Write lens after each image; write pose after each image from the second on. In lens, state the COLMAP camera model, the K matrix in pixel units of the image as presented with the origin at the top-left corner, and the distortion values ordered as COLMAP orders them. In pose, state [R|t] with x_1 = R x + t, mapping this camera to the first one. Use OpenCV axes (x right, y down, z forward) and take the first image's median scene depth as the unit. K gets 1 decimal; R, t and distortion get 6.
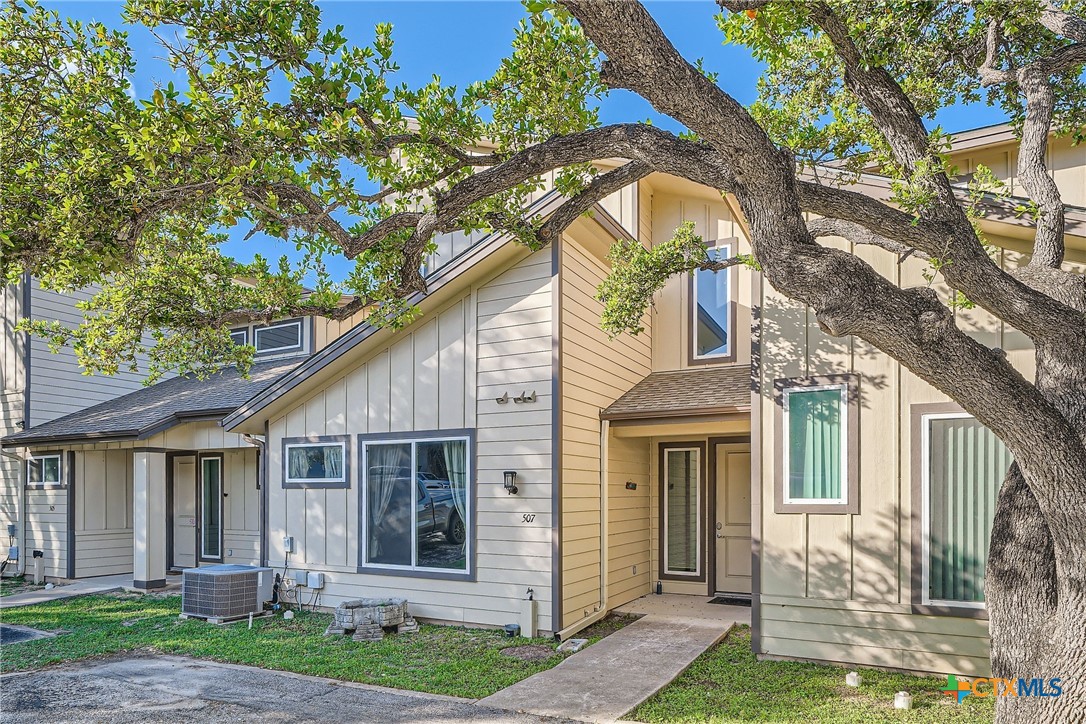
lens RADIAL K [[688.9, 0, 511.2], [0, 688.9, 497.9], [0, 0, 1]] dist [0.013082, 0.003151]
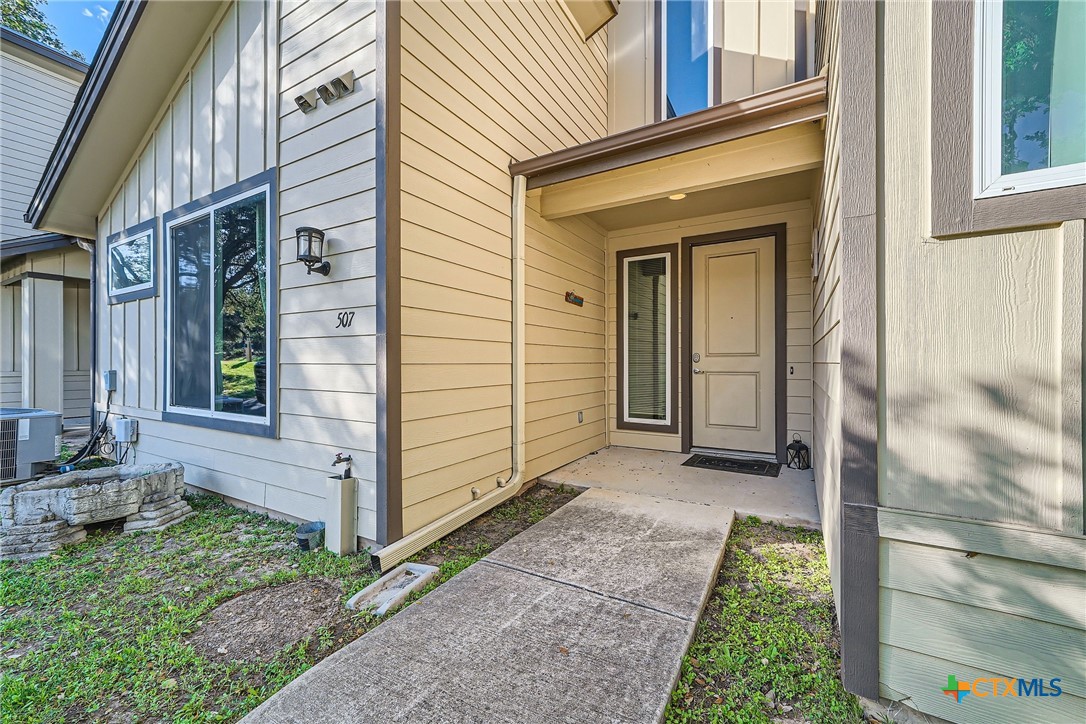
lens RADIAL K [[432.6, 0, 543.0], [0, 432.6, 364.3], [0, 0, 1]] dist [0.000893, 0.002643]
pose [[0.999942, 0.002751, -0.010456, 0.163514], [-0.002820, 0.999974, -0.006650, 0.059301], [0.010438, 0.006679, 0.999923, 0.617611]]
